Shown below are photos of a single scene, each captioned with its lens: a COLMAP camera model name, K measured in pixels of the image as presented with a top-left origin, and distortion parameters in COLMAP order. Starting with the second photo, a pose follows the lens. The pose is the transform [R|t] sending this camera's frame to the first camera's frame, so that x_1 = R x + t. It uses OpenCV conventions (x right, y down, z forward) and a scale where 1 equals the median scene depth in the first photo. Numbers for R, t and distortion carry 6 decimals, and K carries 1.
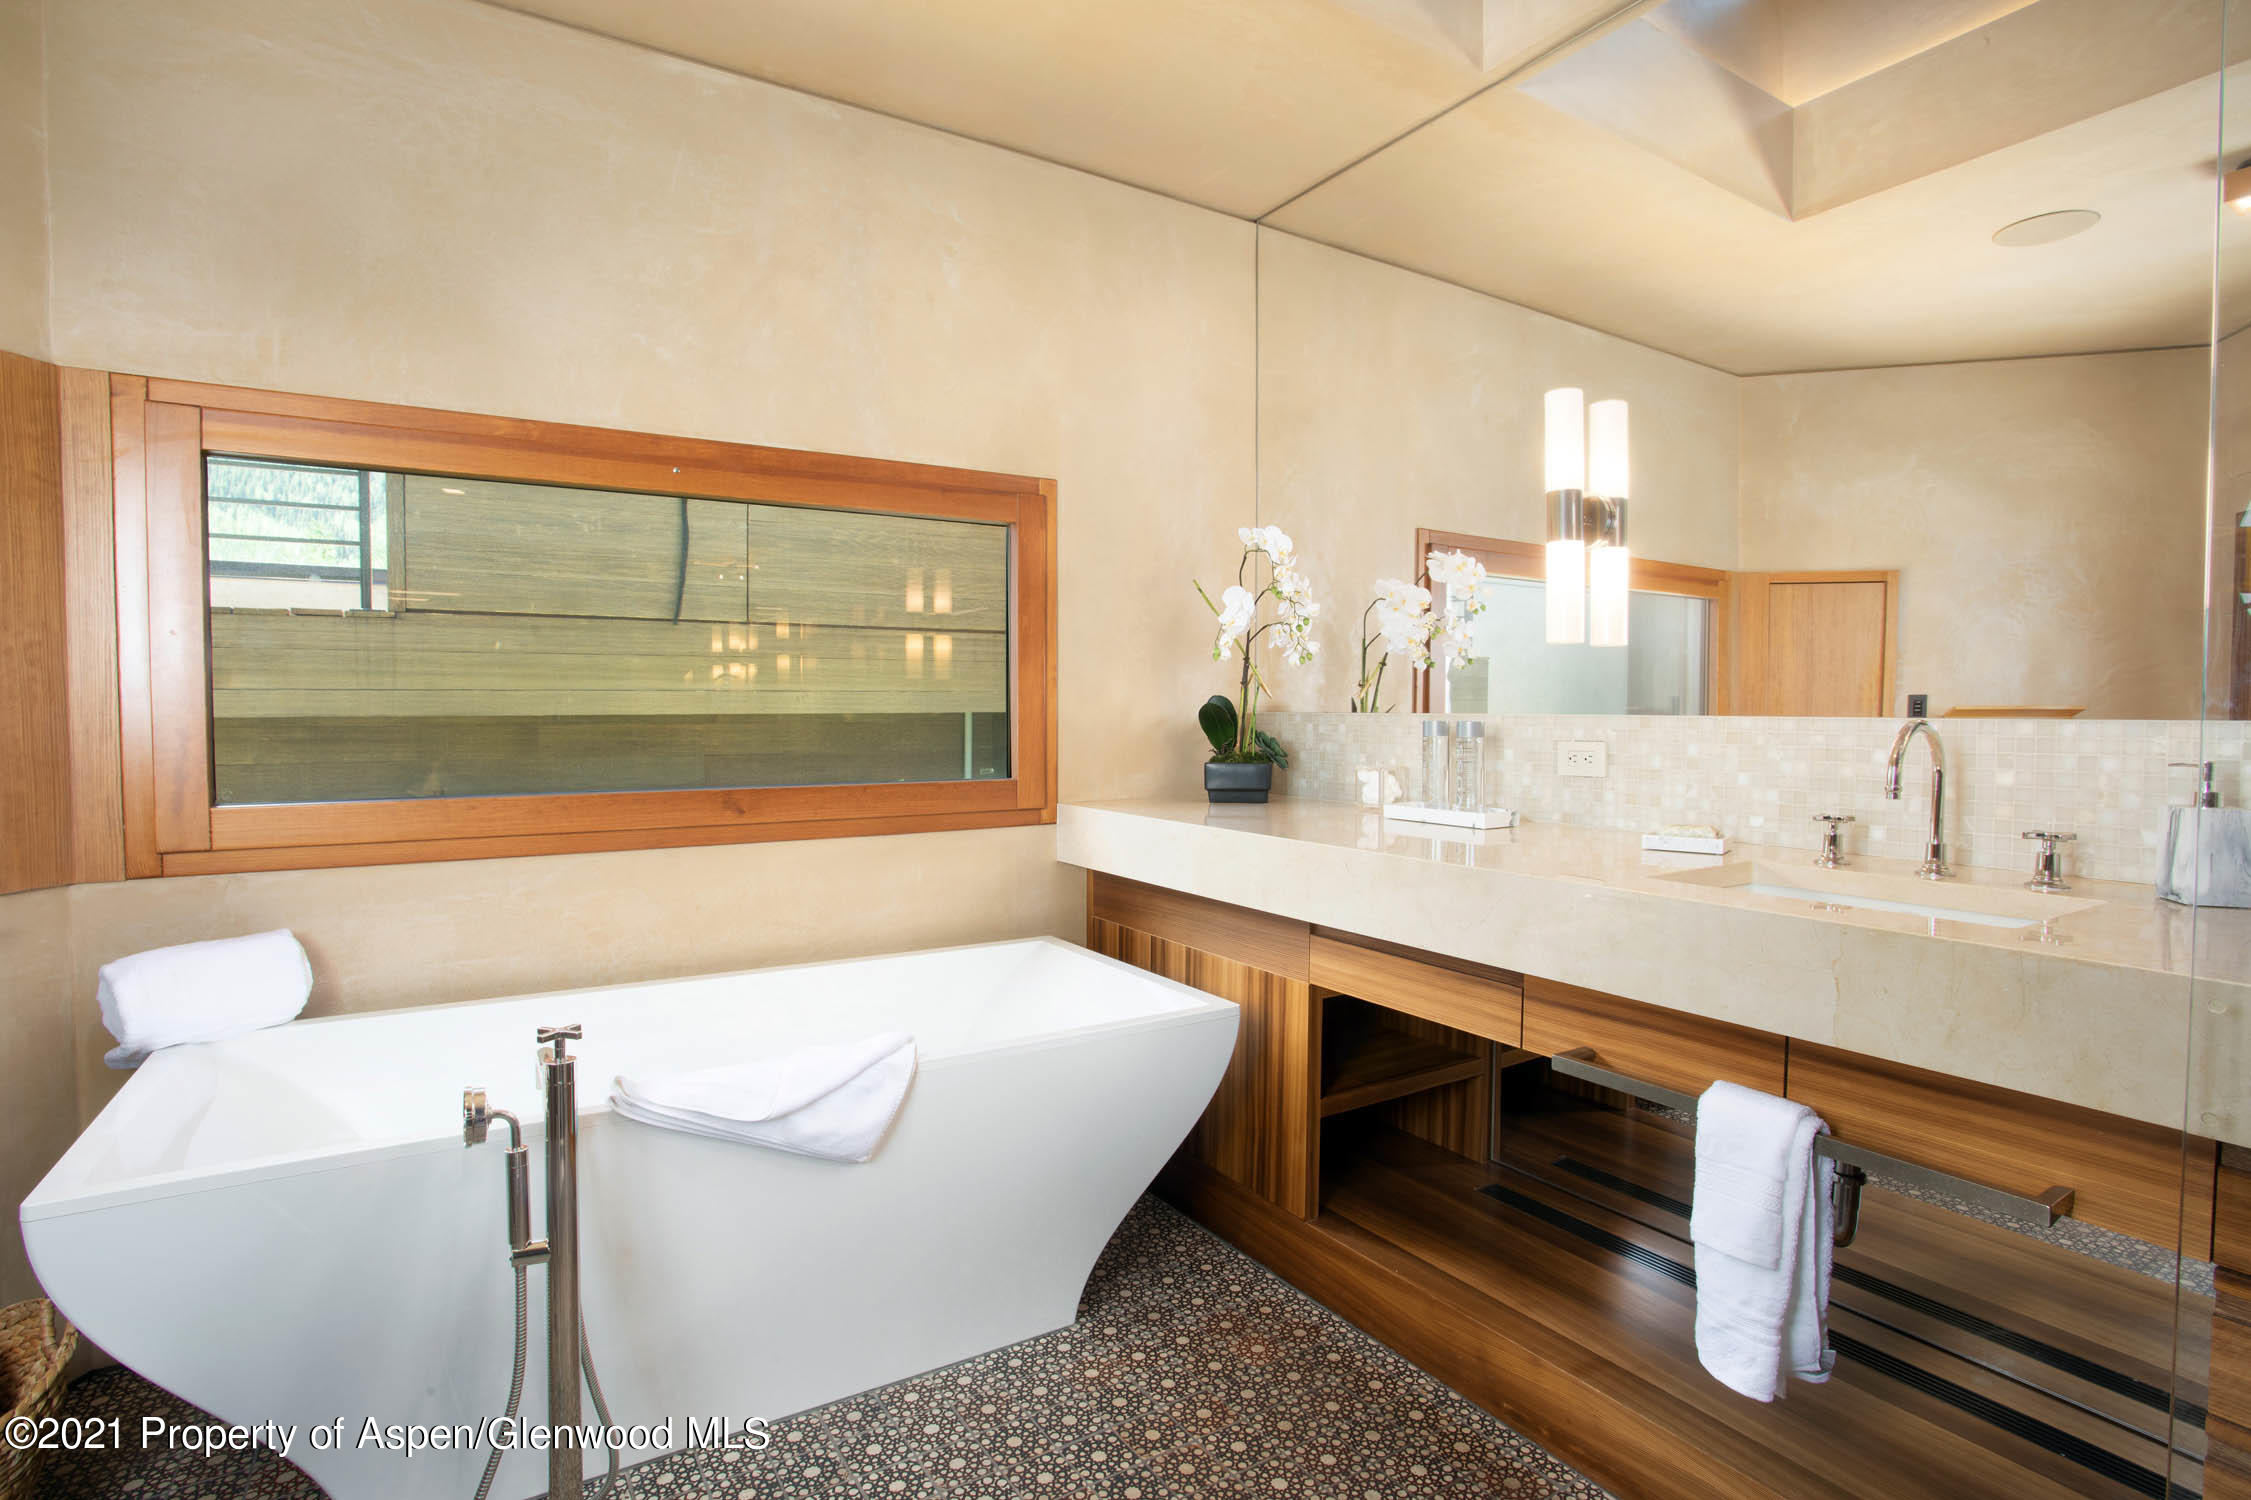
lens RADIAL K [[1102.1, 0, 1125.5], [0, 1102.1, 750.0], [0, 0, 1]] dist [-0.041861, 0.000316]
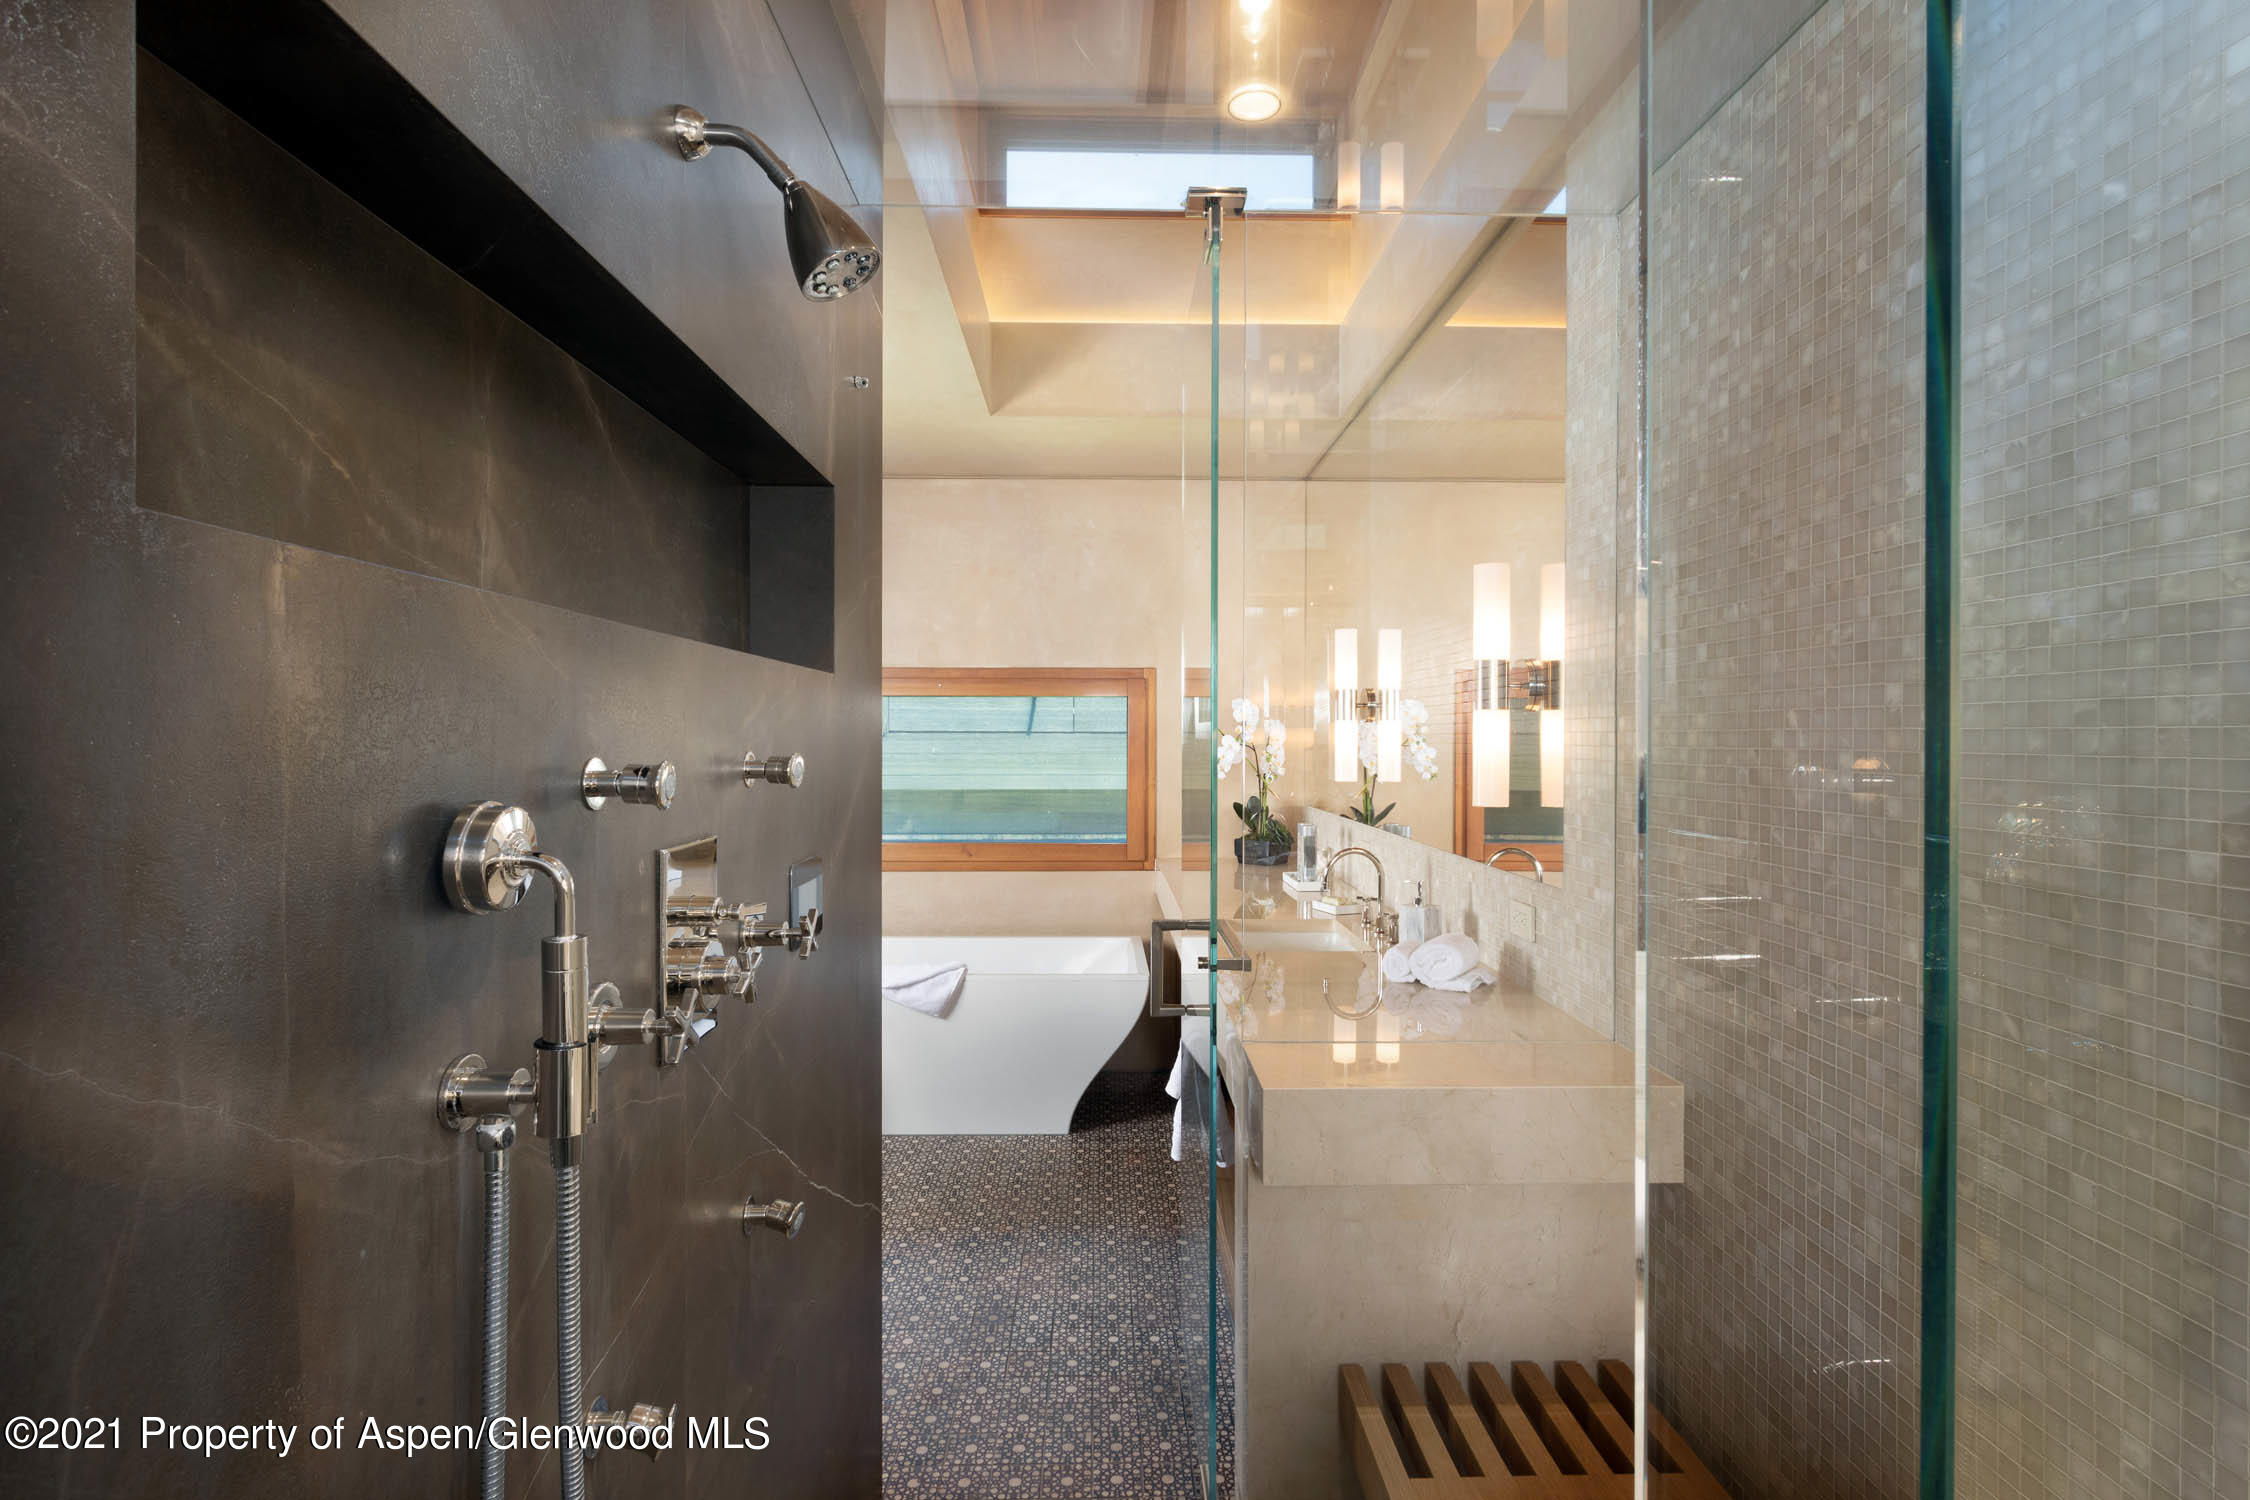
lens RADIAL K [[1064.0, 0, 1122.6], [0, 1064.0, 740.6], [0, 0, 1]] dist [-0.004314, -0.000528]
pose [[0.857468, 0.002504, -0.514532, 1.000708], [-0.020727, 0.999345, -0.029679, -0.111084], [0.514120, 0.036114, 0.856957, -0.579963]]
